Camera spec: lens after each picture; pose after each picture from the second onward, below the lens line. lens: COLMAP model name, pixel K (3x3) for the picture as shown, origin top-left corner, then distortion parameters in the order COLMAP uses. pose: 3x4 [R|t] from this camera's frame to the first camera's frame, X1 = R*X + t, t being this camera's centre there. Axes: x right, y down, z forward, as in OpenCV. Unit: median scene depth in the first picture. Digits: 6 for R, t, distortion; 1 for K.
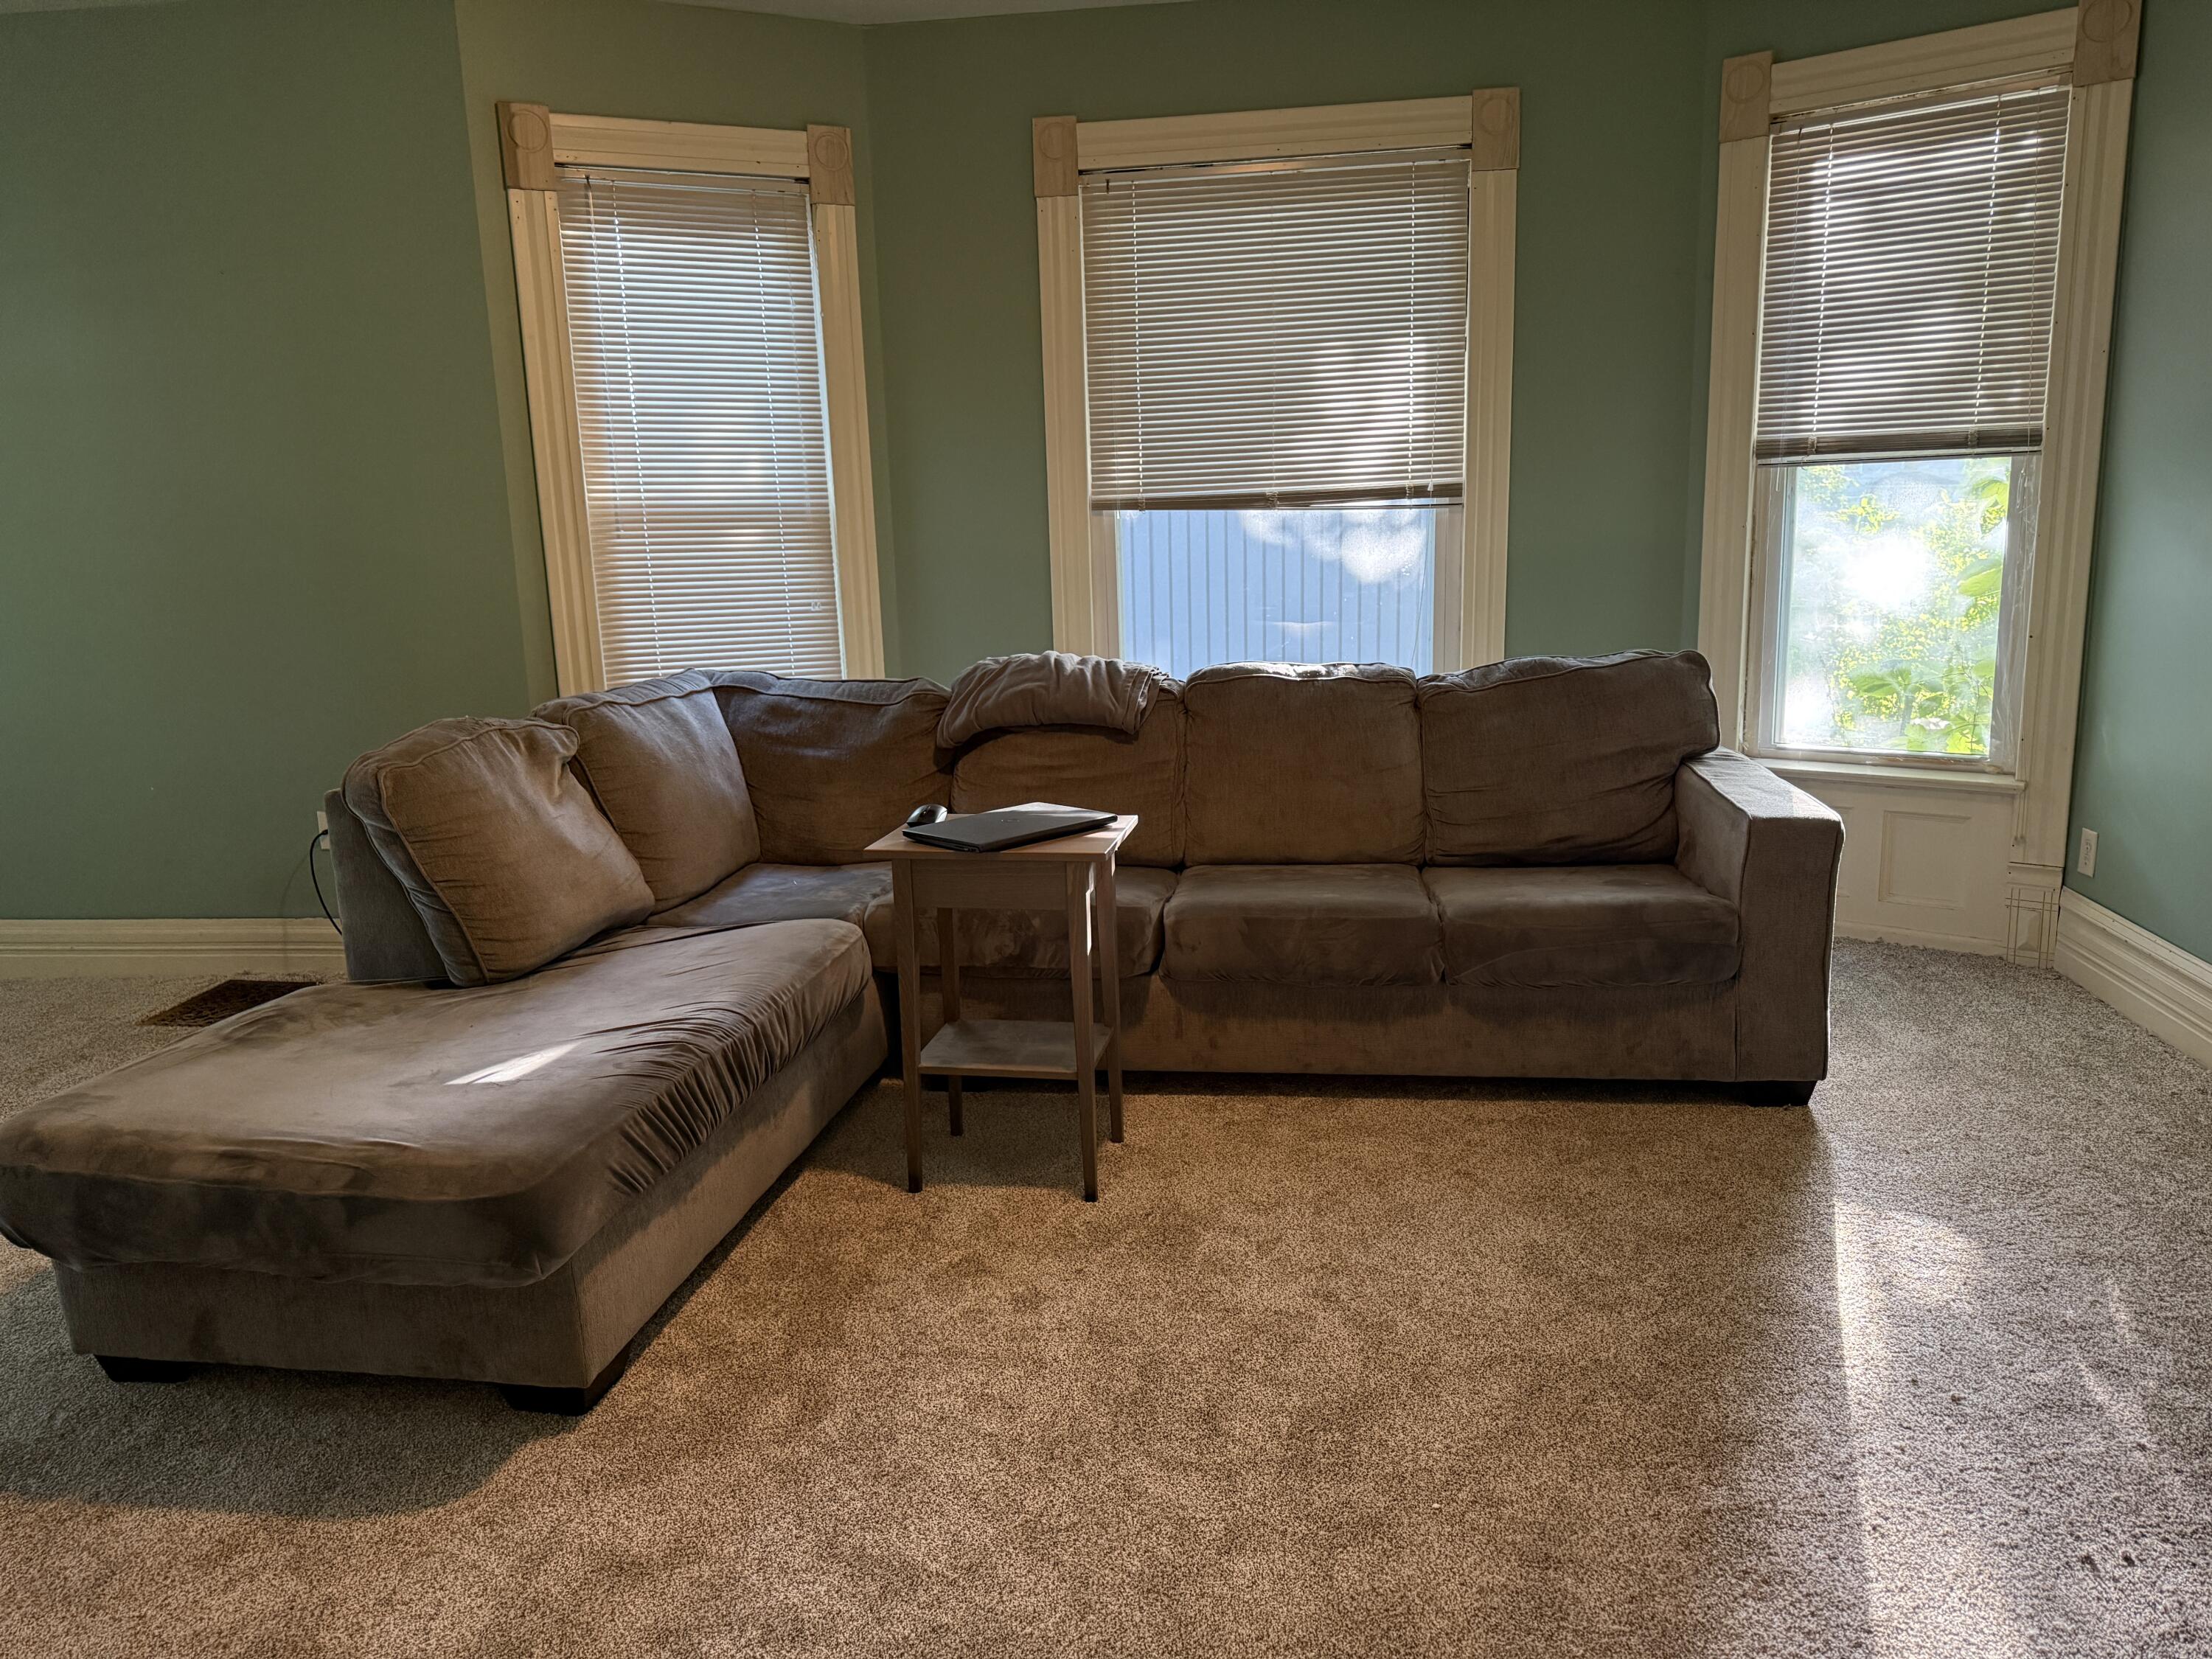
lens RADIAL K [[1498.3, 0, 1159.3], [0, 1498.3, 865.4], [0, 0, 1]] dist [-0.001134, -0.030167]
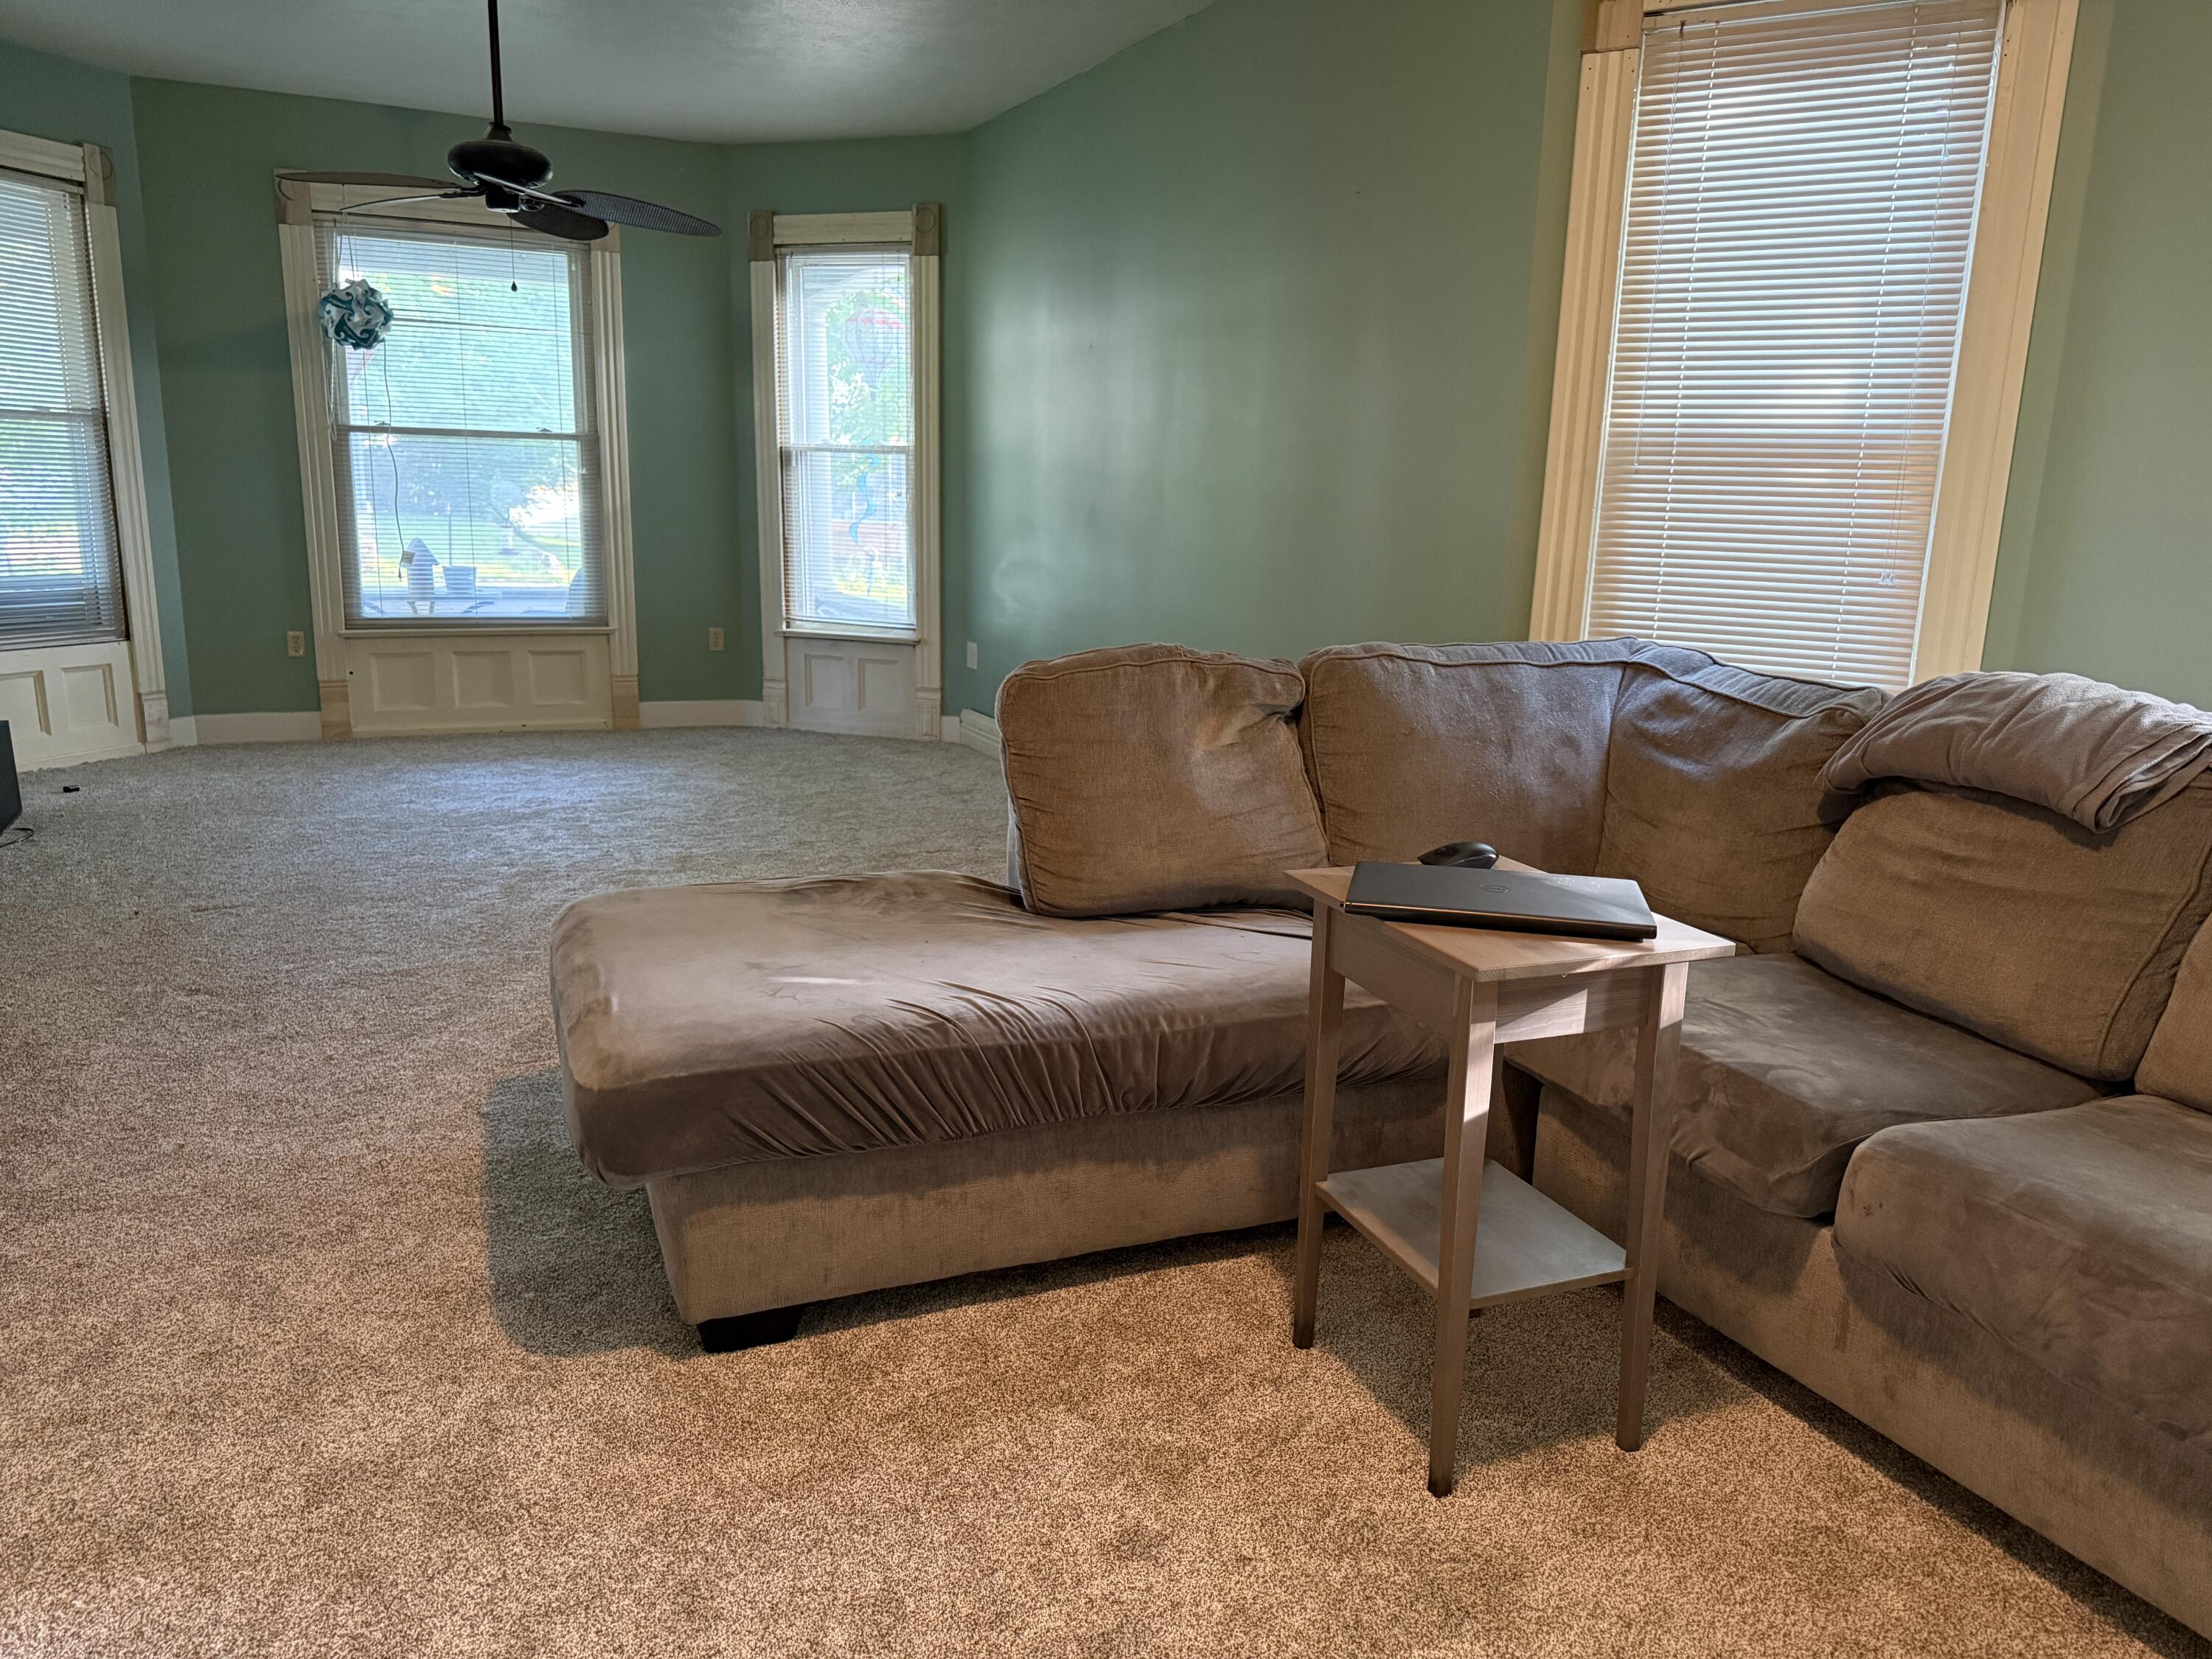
lens RADIAL K [[1542.0, 0, 1114.1], [0, 1542.0, 831.6], [0, 0, 1]] dist [0.108779, -0.156529]
pose [[0.502537, 0.218428, -0.836508, 0.329680], [-0.225361, 0.967204, 0.117169, -0.082834], [0.834667, 0.129635, 0.535281, 0.420705]]
